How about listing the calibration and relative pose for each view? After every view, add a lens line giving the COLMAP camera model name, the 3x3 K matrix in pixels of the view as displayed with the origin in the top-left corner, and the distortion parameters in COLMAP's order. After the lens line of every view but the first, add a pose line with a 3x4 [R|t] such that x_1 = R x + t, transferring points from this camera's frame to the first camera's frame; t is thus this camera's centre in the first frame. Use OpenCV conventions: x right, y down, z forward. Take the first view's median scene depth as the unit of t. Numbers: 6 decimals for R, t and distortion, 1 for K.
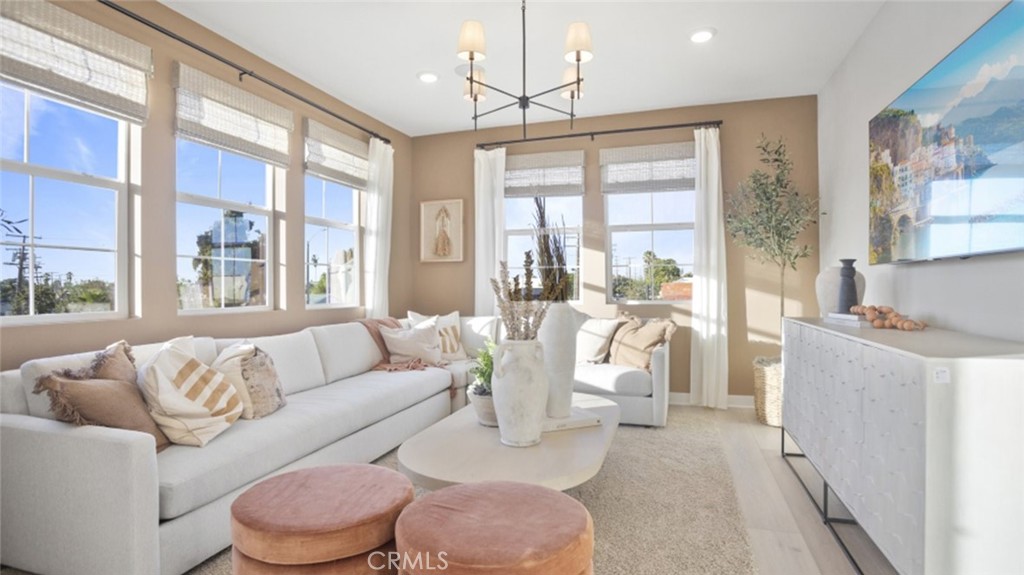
lens RADIAL K [[503.7, 0, 517.8], [0, 503.7, 283.2], [0, 0, 1]] dist [-0.049094, 0.007393]
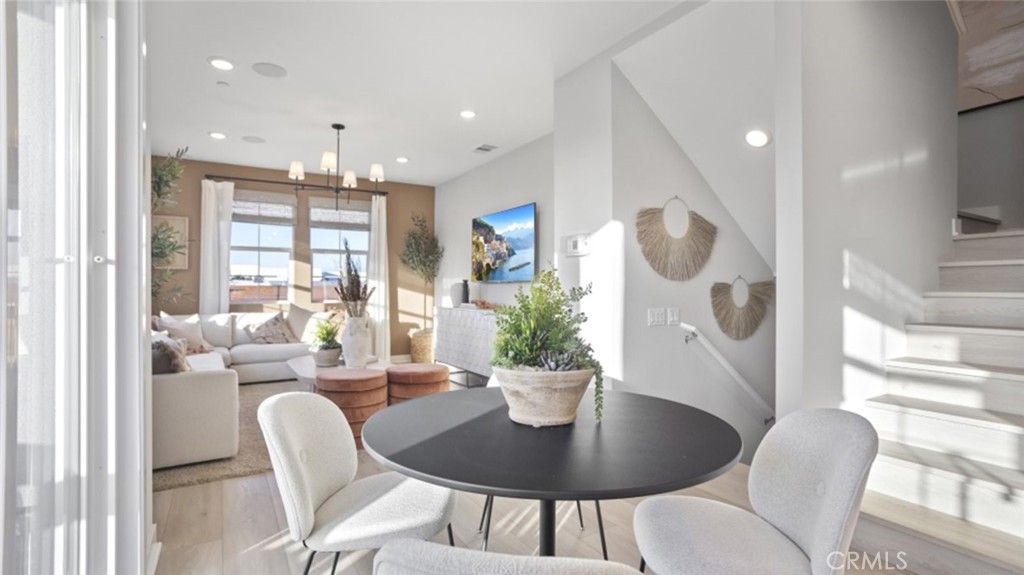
lens RADIAL K [[503.7, 0, 518.9], [0, 503.7, 286.8], [0, 0, 1]] dist [-0.049094, 0.007393]
pose [[0.653721, 0.014309, 0.756600, -0.542285], [-0.010223, 0.999897, -0.010077, 0.002481], [-0.756666, -0.001147, 0.653800, -0.413019]]
